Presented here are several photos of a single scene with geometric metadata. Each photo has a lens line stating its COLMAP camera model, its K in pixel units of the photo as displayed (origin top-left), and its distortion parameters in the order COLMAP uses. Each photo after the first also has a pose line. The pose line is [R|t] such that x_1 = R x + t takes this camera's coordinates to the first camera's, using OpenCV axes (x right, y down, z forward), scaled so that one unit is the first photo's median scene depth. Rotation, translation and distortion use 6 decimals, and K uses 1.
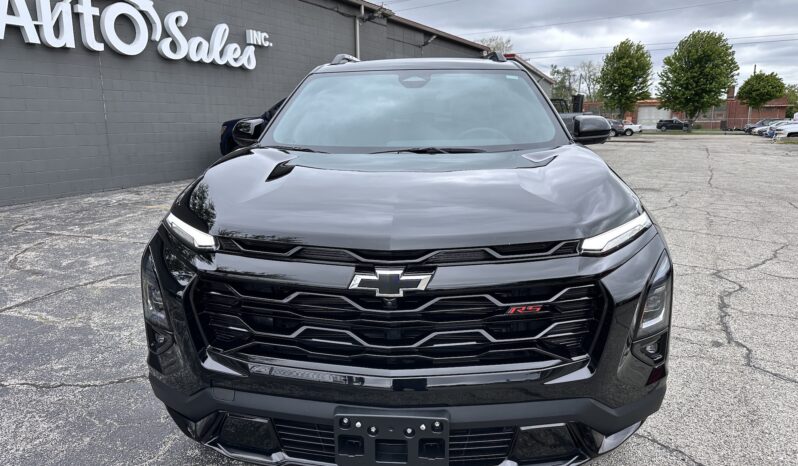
lens RADIAL K [[541.5, 0, 399.0], [0, 541.5, 233.0], [0, 0, 1]] dist [0.002543, -0.000921]
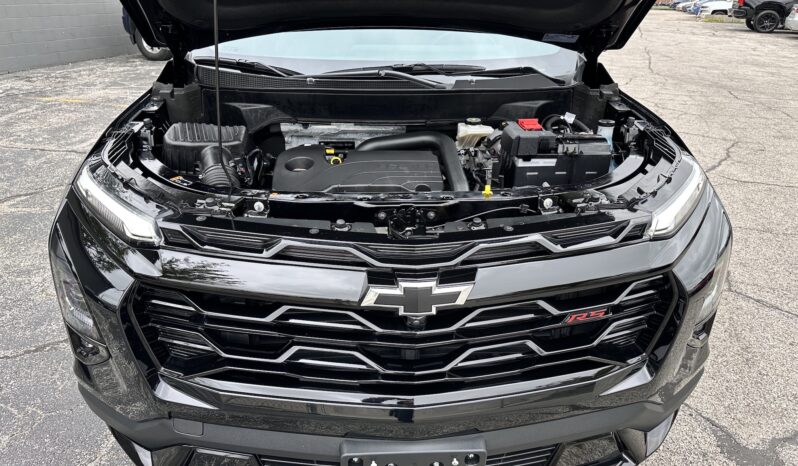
lens RADIAL K [[555.5, 0, 402.1], [0, 555.5, 229.8], [0, 0, 1]] dist [-0.003631, 0.001080]
pose [[0.991948, -0.032426, 0.122423, -0.110720], [0.007429, 0.979900, 0.199350, -0.127361], [-0.126426, -0.196836, 0.972251, 0.257362]]
